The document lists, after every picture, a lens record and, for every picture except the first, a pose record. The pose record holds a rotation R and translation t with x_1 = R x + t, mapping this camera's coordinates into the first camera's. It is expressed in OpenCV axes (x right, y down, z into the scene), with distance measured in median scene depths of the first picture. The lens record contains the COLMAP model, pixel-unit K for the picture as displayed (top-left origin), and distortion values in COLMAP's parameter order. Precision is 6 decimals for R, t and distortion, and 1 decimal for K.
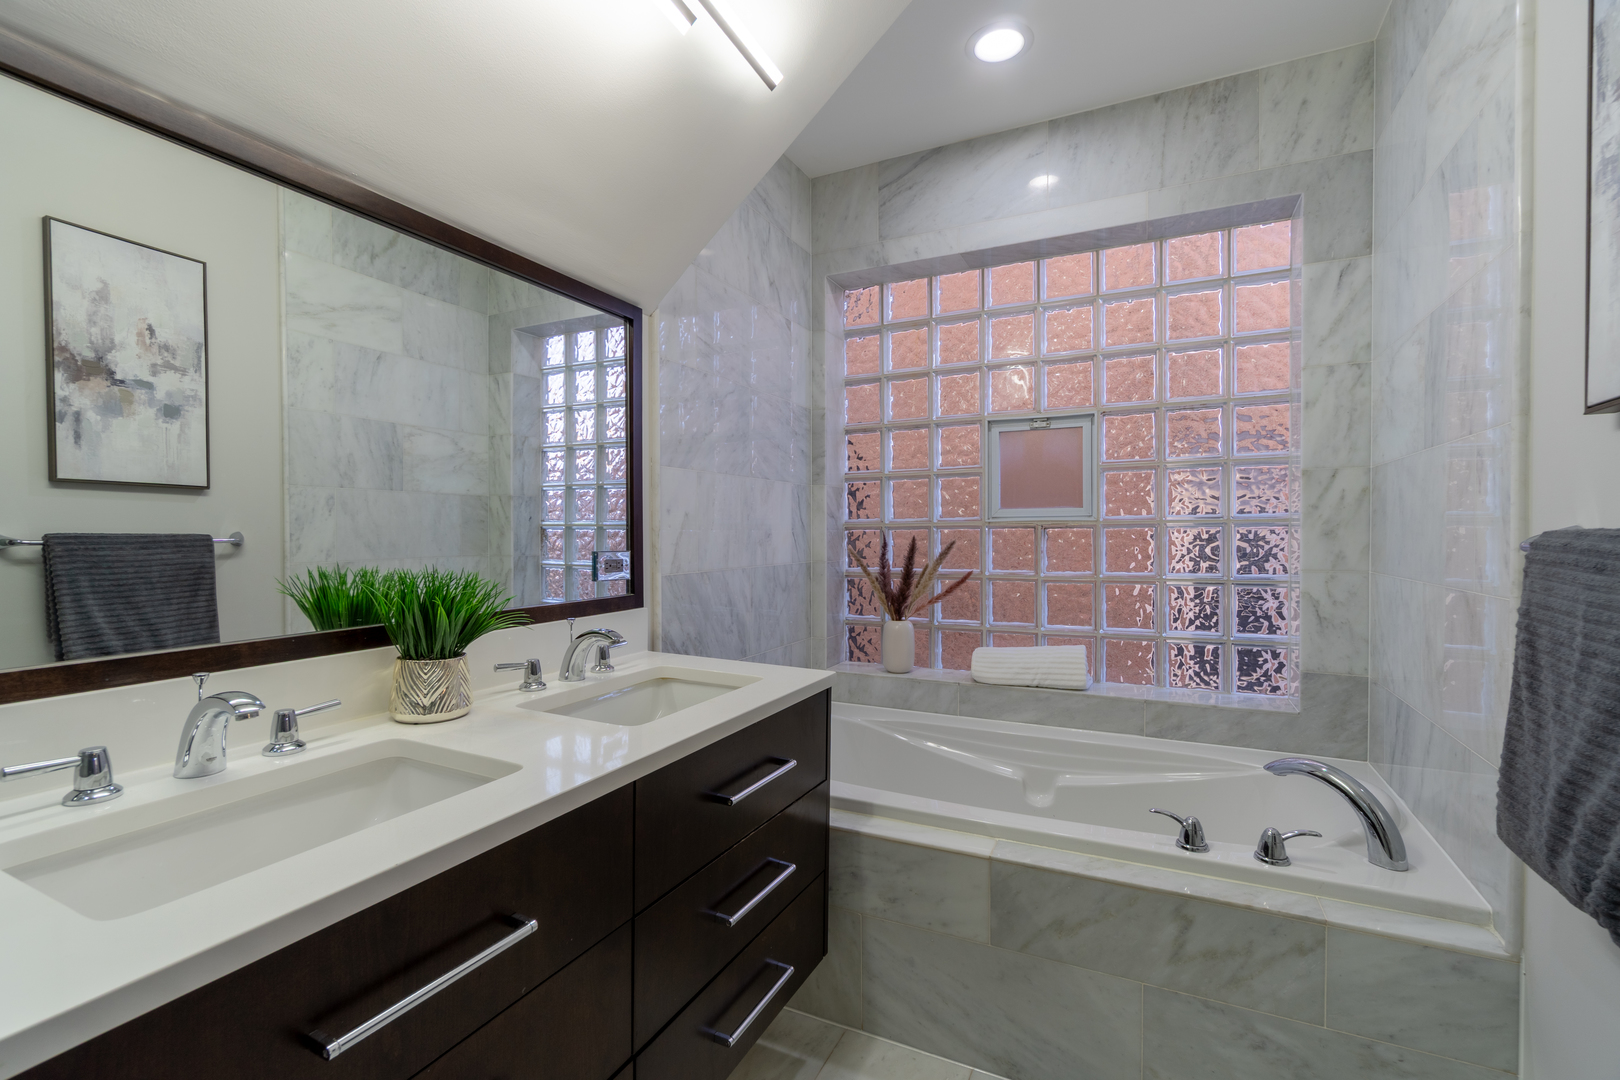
lens RADIAL K [[701.5, 0, 810.1], [0, 701.5, 541.3], [0, 0, 1]] dist [-0.003681, 0.000118]
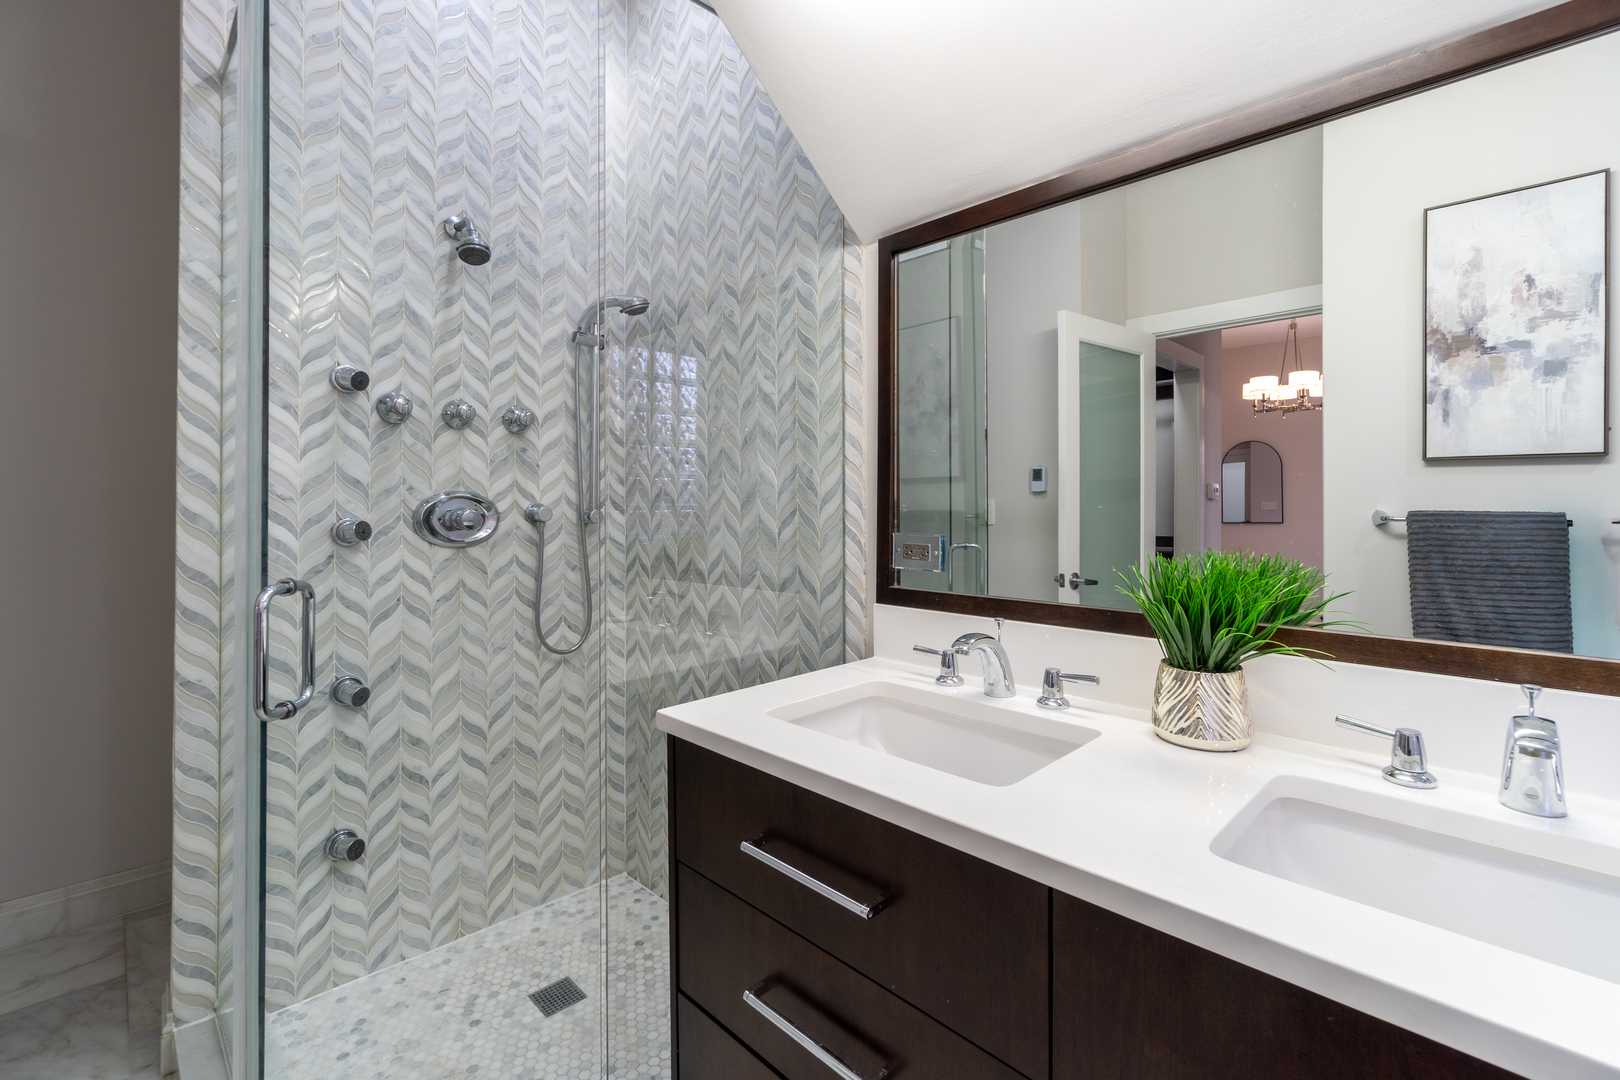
lens RADIAL K [[701.5, 0, 795.2], [0, 701.5, 501.4], [0, 0, 1]] dist [-0.003681, 0.000118]
pose [[-0.342297, -0.009573, -0.939543, 0.209872], [-0.012474, 0.999906, -0.005644, -0.007838], [0.939509, 0.009788, -0.342384, 0.457368]]
